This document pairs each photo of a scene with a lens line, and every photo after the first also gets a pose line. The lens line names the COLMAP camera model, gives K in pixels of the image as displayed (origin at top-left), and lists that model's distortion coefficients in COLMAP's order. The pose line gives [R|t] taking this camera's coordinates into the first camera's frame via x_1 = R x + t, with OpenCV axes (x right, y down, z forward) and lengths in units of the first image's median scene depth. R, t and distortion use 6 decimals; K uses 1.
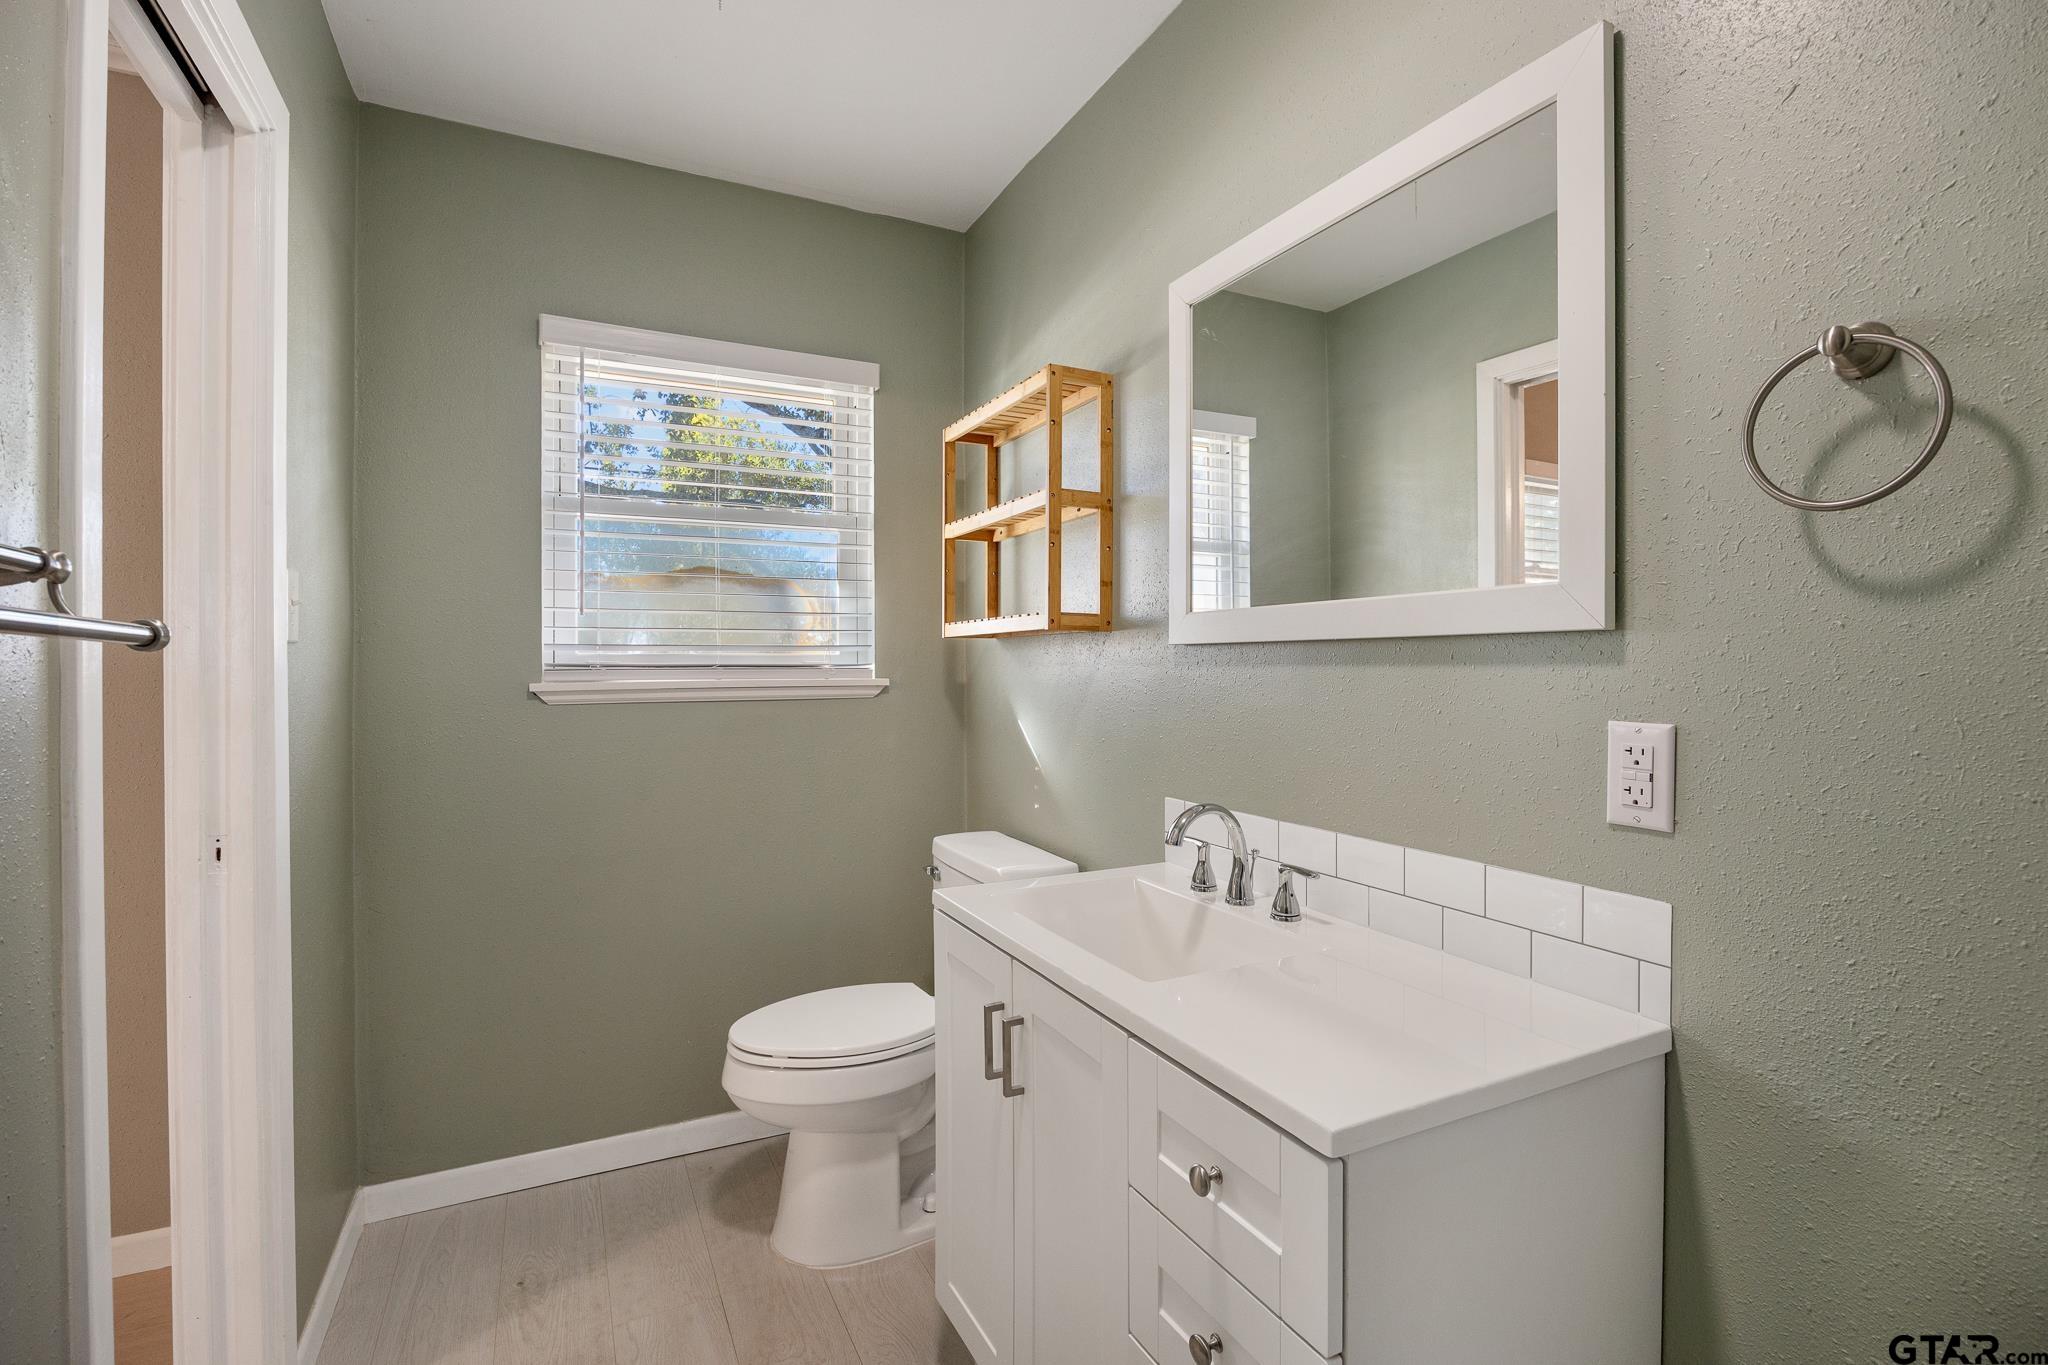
lens RADIAL K [[924.5, 0, 1010.3], [0, 924.5, 675.7], [0, 0, 1]] dist [-0.000592, -0.000285]
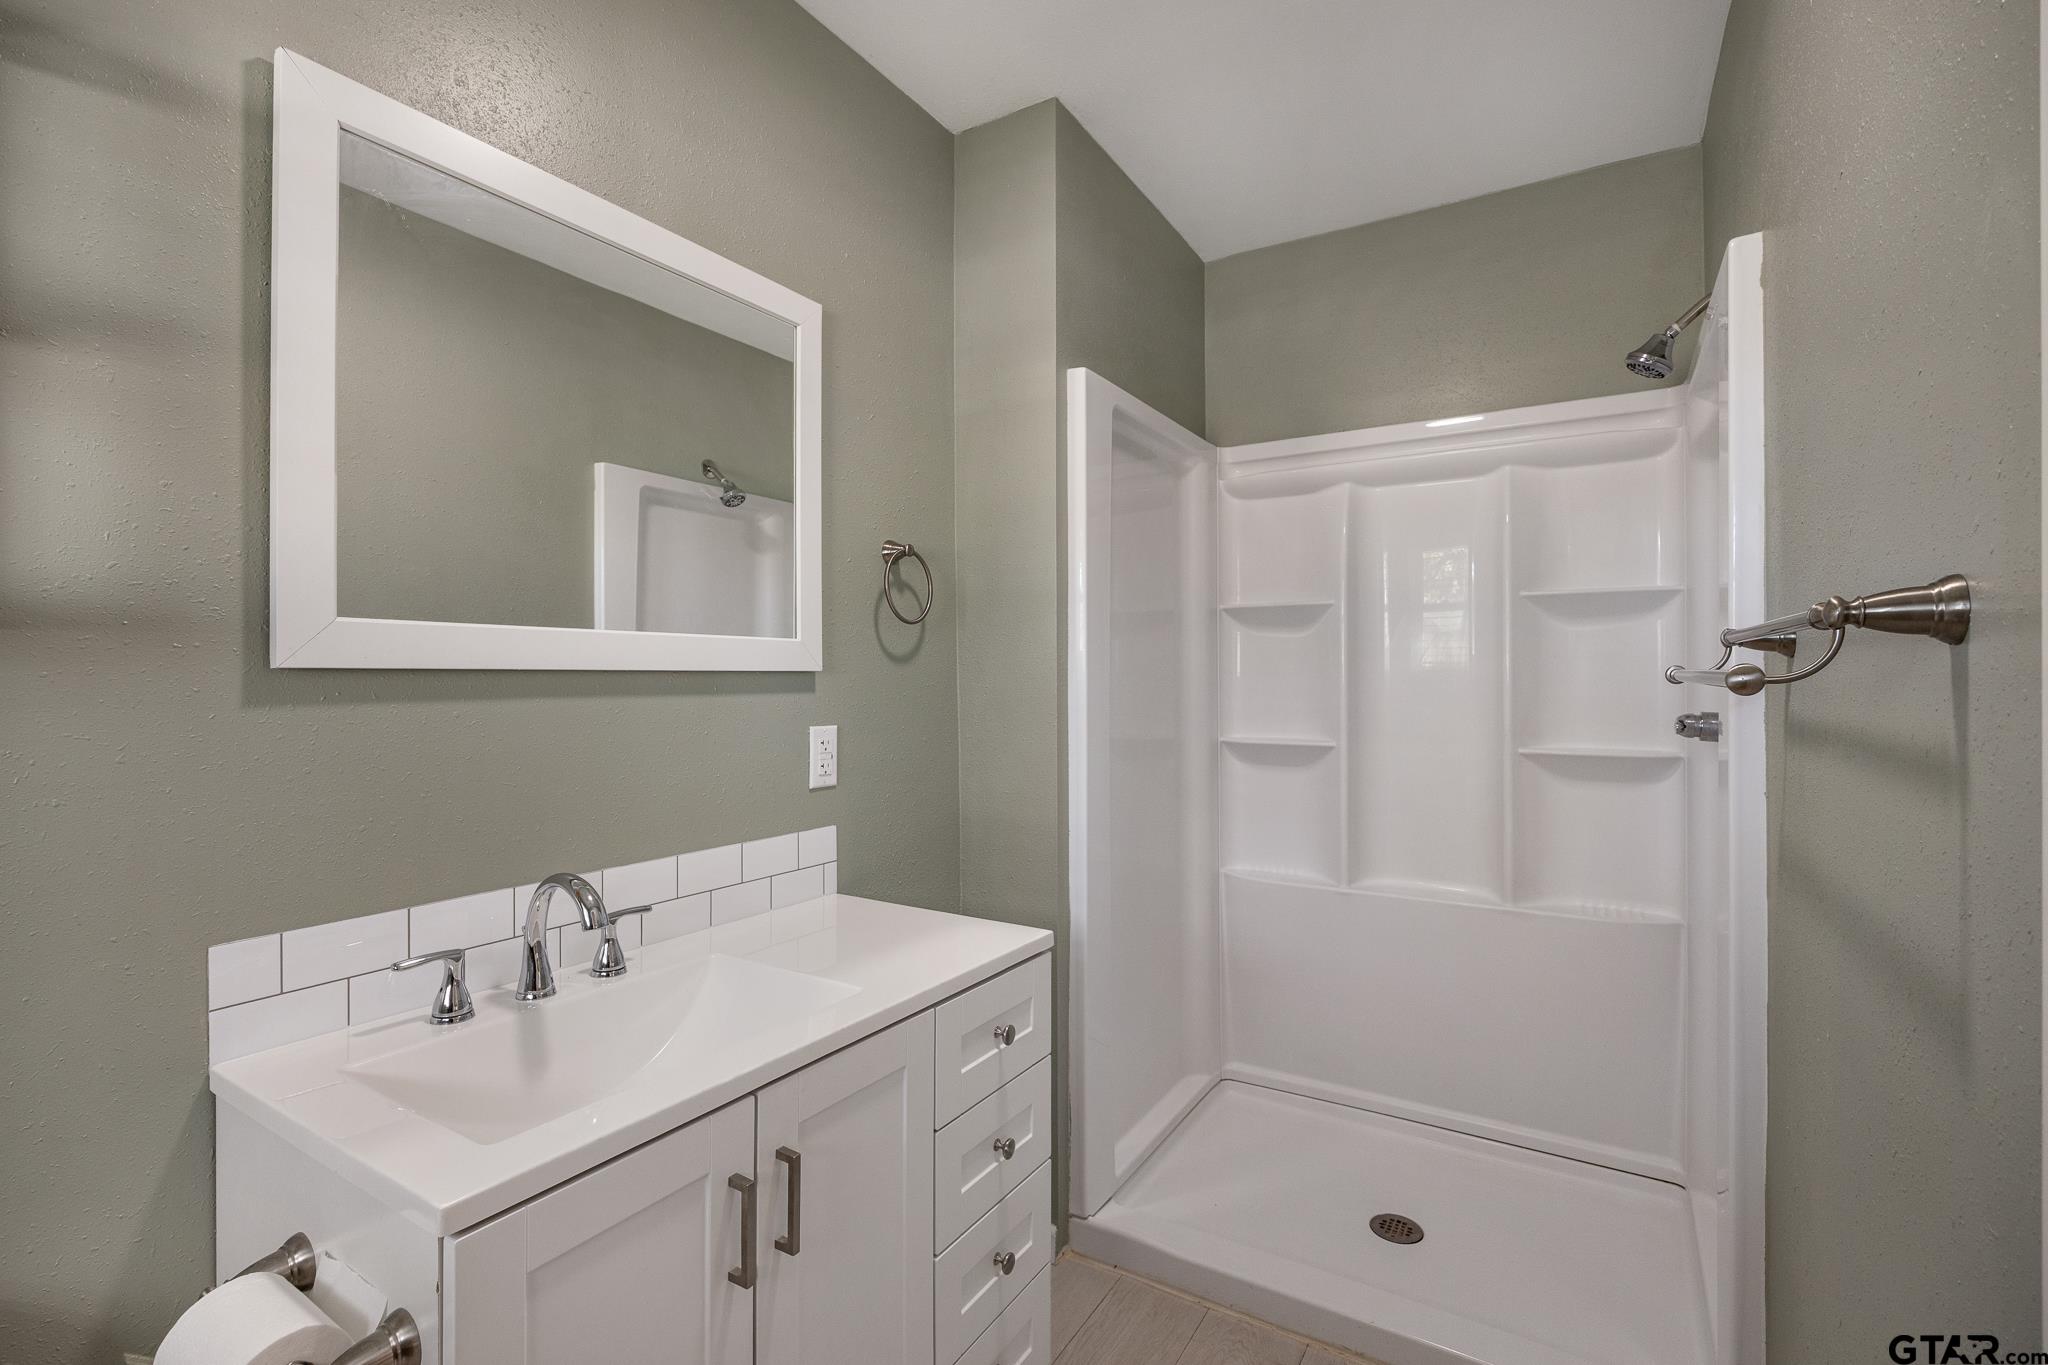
lens RADIAL K [[924.5, 0, 1010.3], [0, 924.5, 675.7], [0, 0, 1]] dist [-0.000592, -0.000285]
pose [[-0.520692, 0.008533, 0.853702, -0.967000], [0.017468, 0.999847, 0.000661, -0.038879], [-0.853566, 0.015257, -0.520761, 1.572244]]
